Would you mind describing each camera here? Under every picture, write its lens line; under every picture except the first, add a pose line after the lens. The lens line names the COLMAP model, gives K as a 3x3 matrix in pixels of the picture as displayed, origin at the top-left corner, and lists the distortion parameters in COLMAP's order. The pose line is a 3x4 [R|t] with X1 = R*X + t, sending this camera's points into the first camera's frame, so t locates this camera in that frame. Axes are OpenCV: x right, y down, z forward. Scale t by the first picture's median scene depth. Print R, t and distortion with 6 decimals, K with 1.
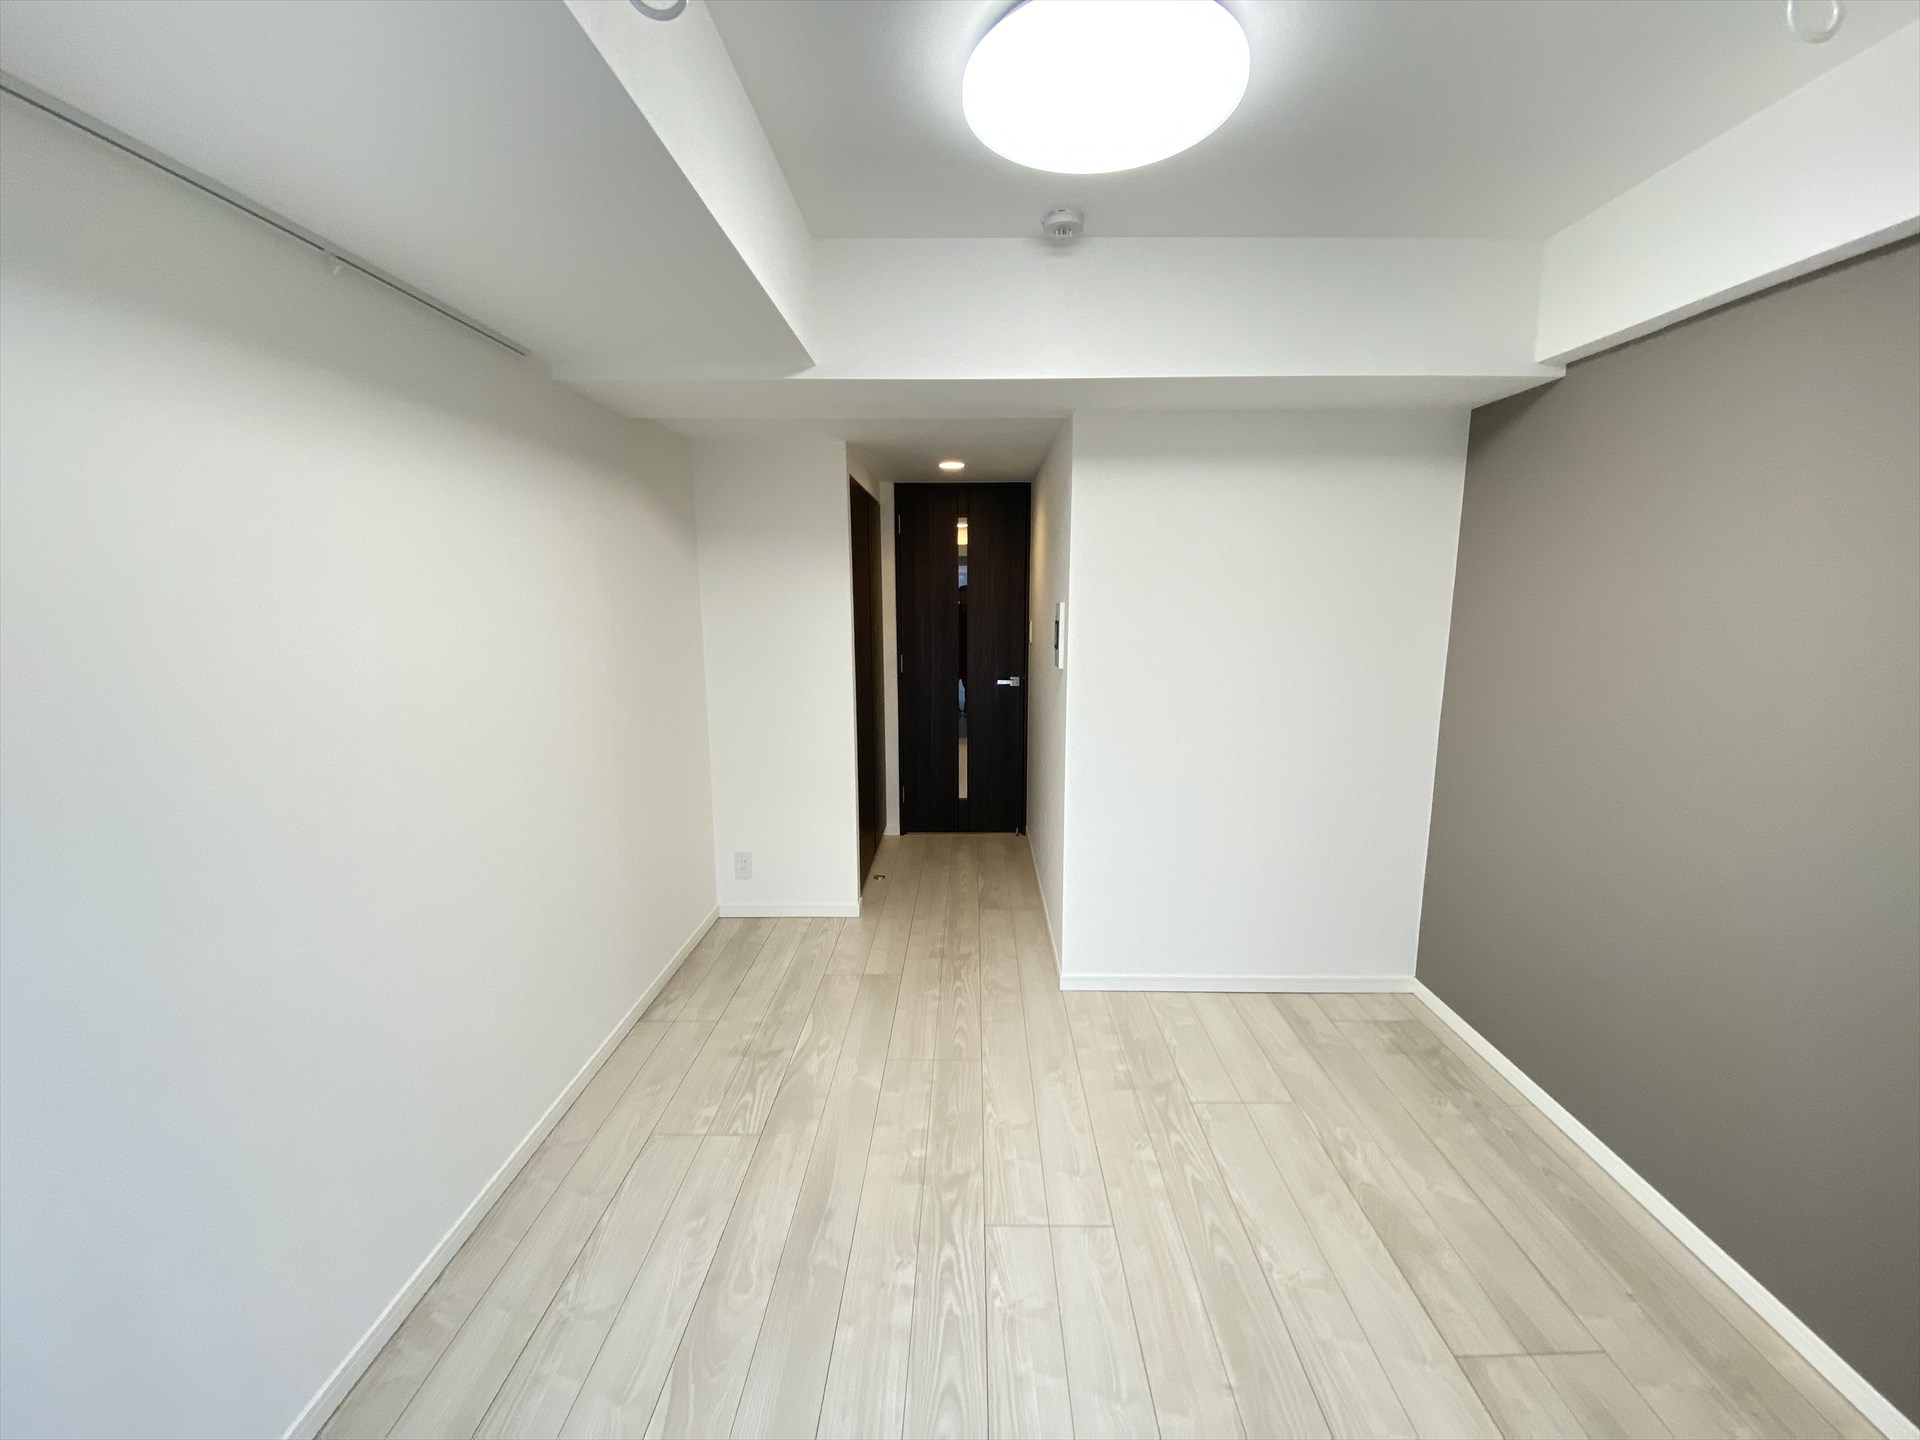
lens RADIAL K [[789.3, 0, 961.3], [0, 789.3, 728.9], [0, 0, 1]] dist [0.034455, -0.027411]
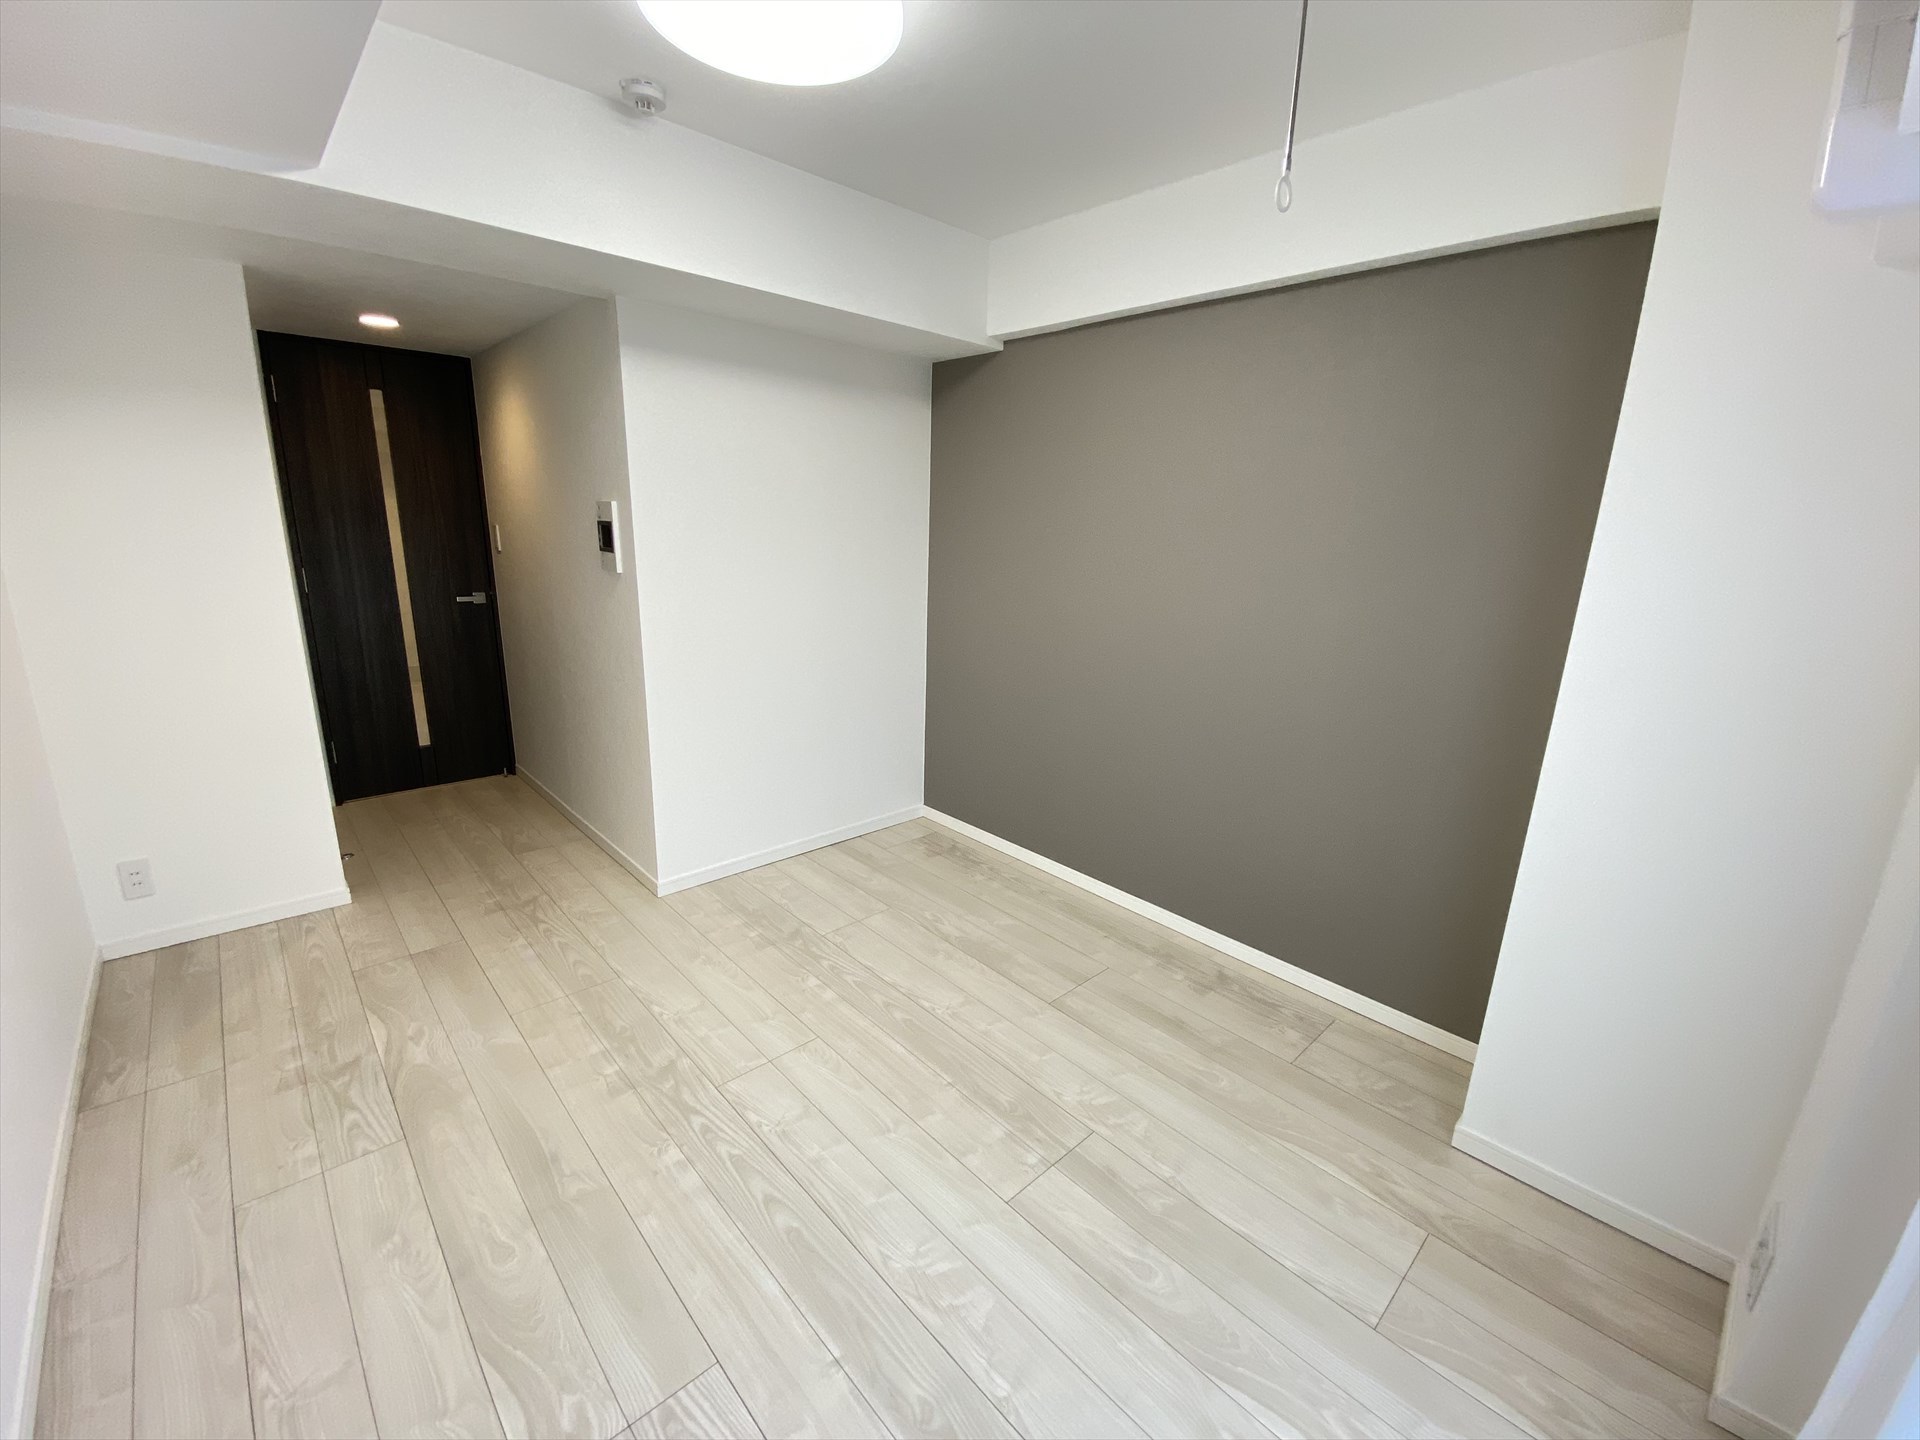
lens RADIAL K [[789.3, 0, 961.3], [0, 789.3, 728.9], [0, 0, 1]] dist [0.034455, -0.027411]
pose [[0.720432, -0.153807, 0.676255, -0.302323], [0.093952, 0.987753, 0.124564, 0.035215], [-0.687132, -0.026205, 0.726060, 0.007430]]
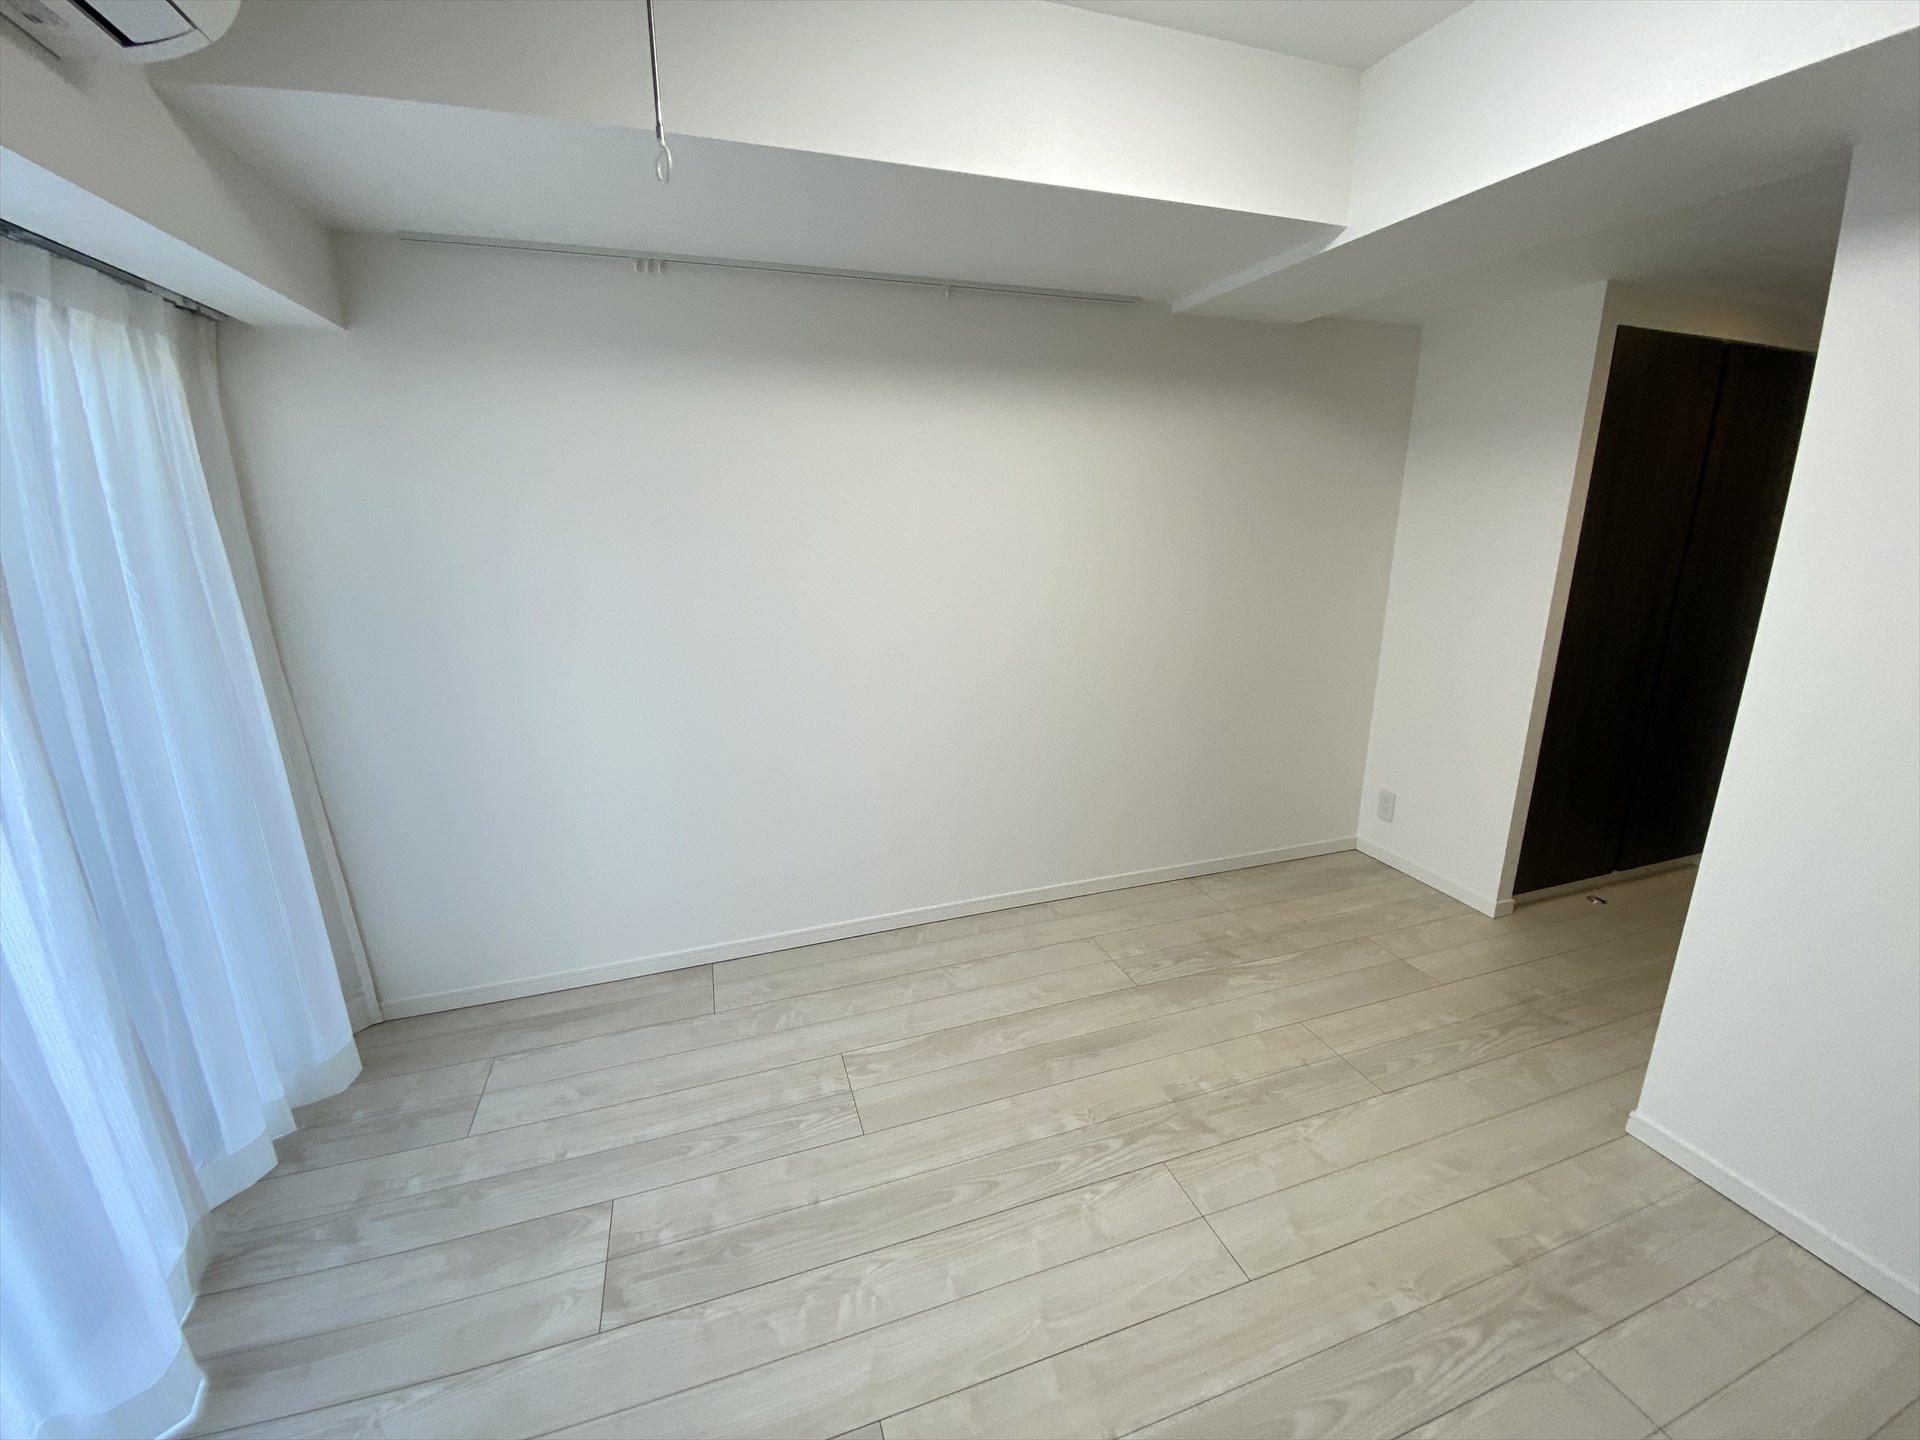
lens RADIAL K [[784.0, 0, 960.0], [0, 784.0, 720.0], [0, 0, 1]] dist [0.019526, -0.019107]
pose [[0.328082, 0.239038, -0.913905, 0.544173], [-0.162149, 0.967346, 0.194806, -0.029126], [0.930629, 0.084276, 0.356129, 0.308695]]
